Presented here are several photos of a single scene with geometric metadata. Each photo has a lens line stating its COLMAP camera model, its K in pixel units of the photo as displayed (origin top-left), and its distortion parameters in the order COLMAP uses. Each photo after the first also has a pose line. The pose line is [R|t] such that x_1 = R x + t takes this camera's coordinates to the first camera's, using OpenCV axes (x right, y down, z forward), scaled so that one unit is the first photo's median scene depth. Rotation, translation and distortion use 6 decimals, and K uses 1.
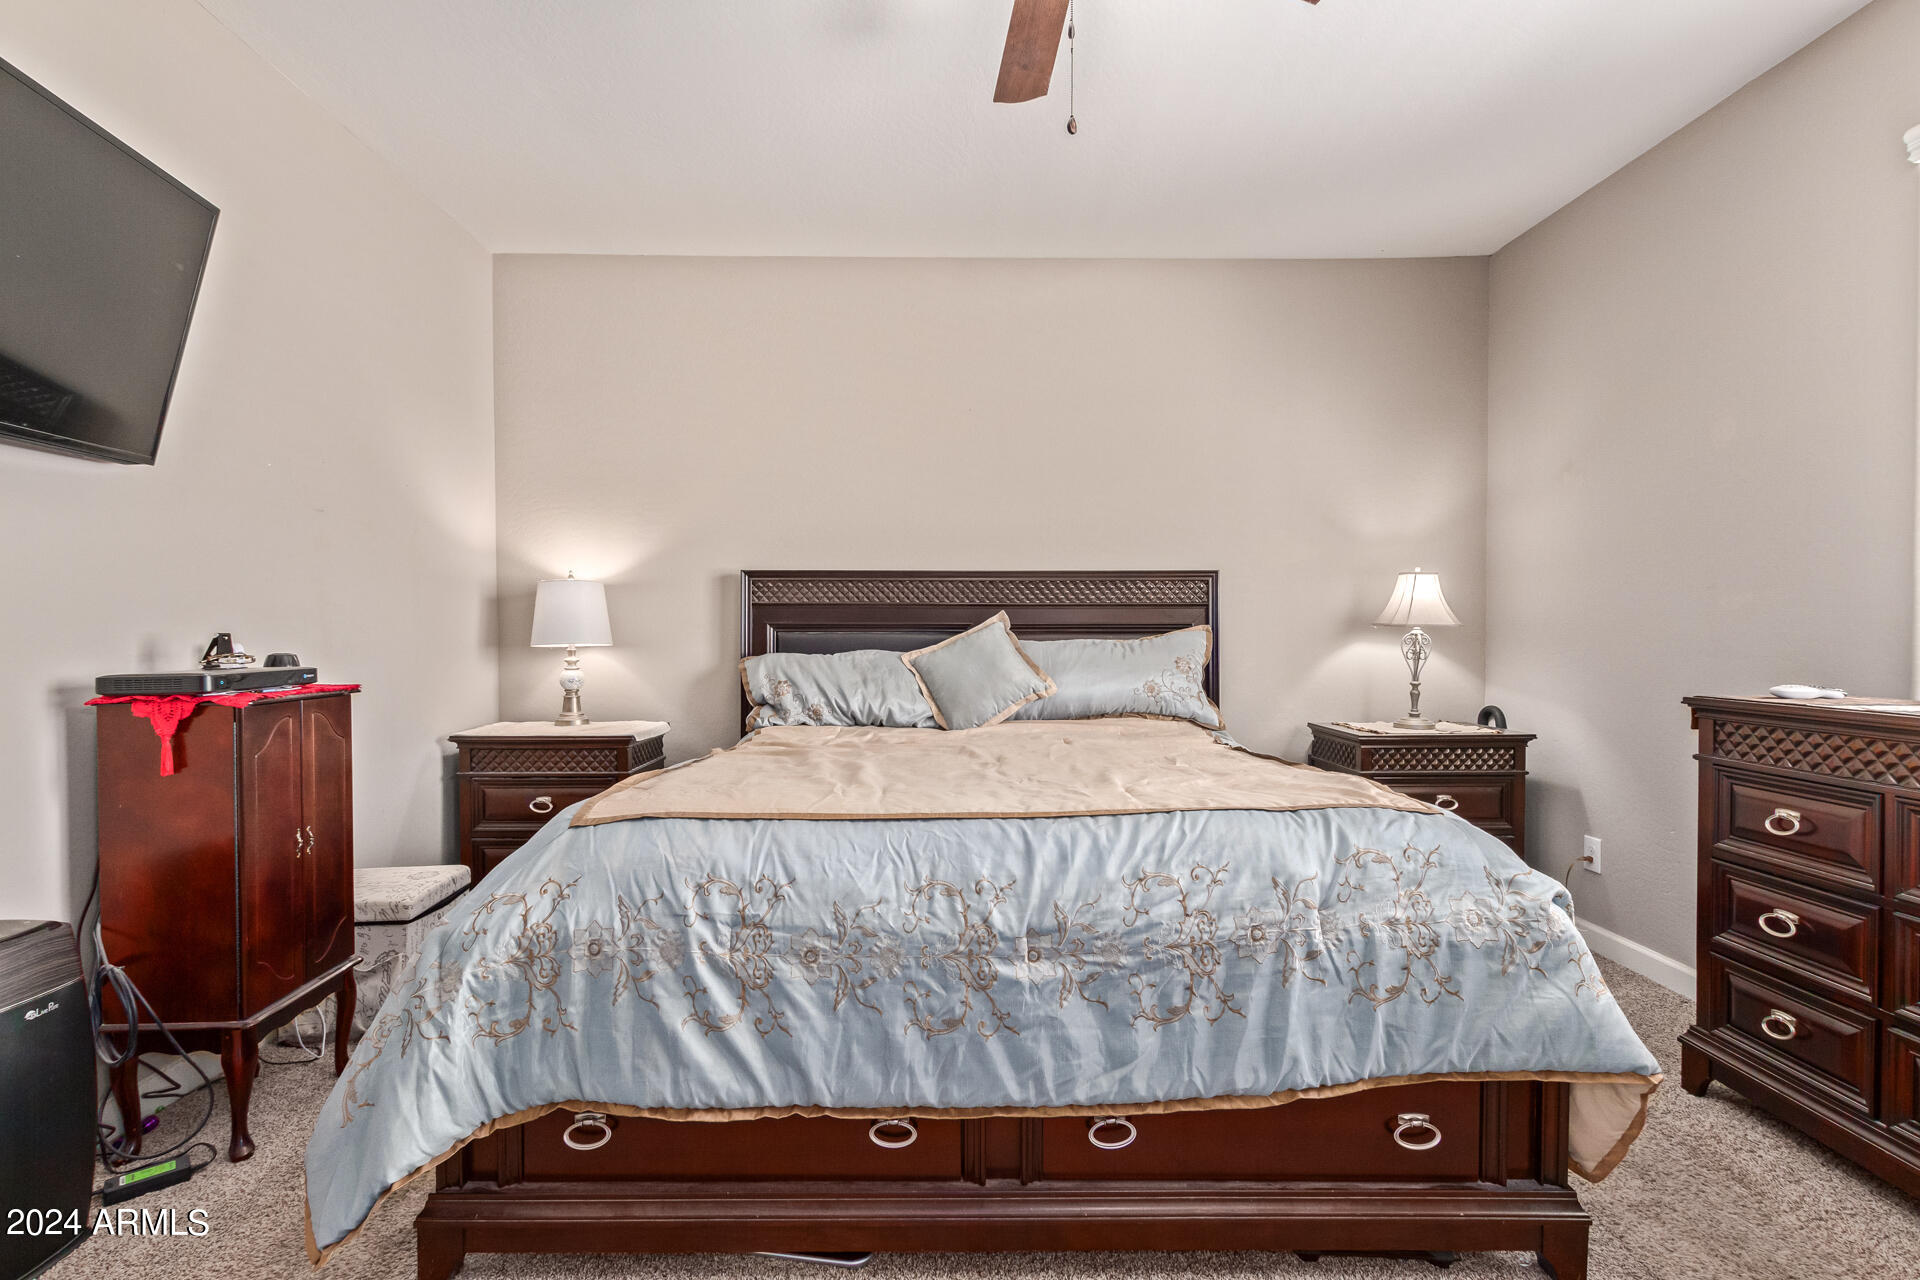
lens RADIAL K [[882.0, 0, 947.5], [0, 882.0, 654.9], [0, 0, 1]] dist [0.006707, -0.000795]
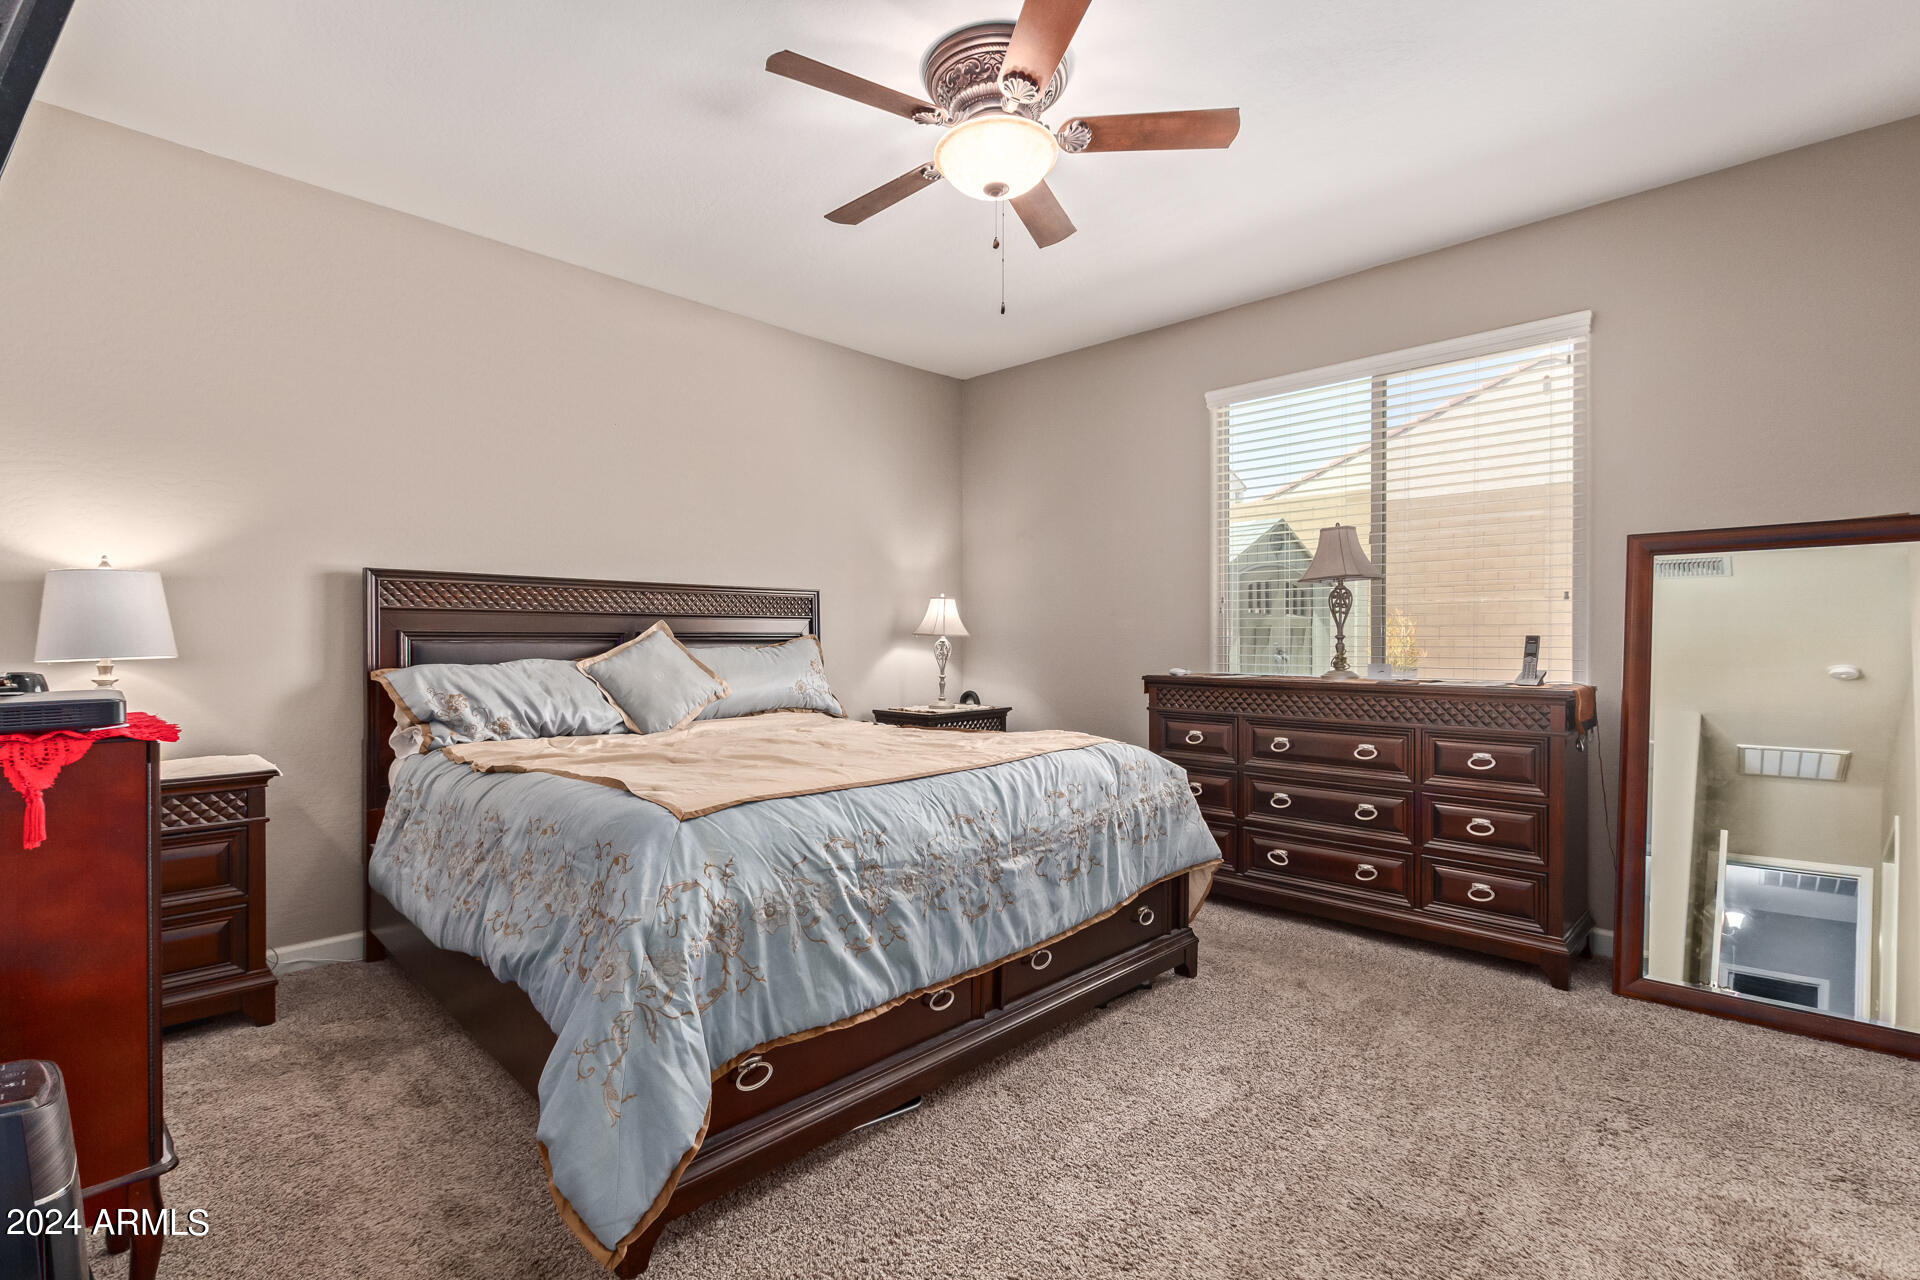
lens RADIAL K [[882.0, 0, 947.5], [0, 882.0, 654.9], [0, 0, 1]] dist [0.006707, -0.000795]
pose [[0.709063, -0.012509, 0.705034, -1.047662], [0.017814, 0.999841, -0.000176, -0.004244], [-0.704920, 0.012684, 0.709174, -0.005399]]
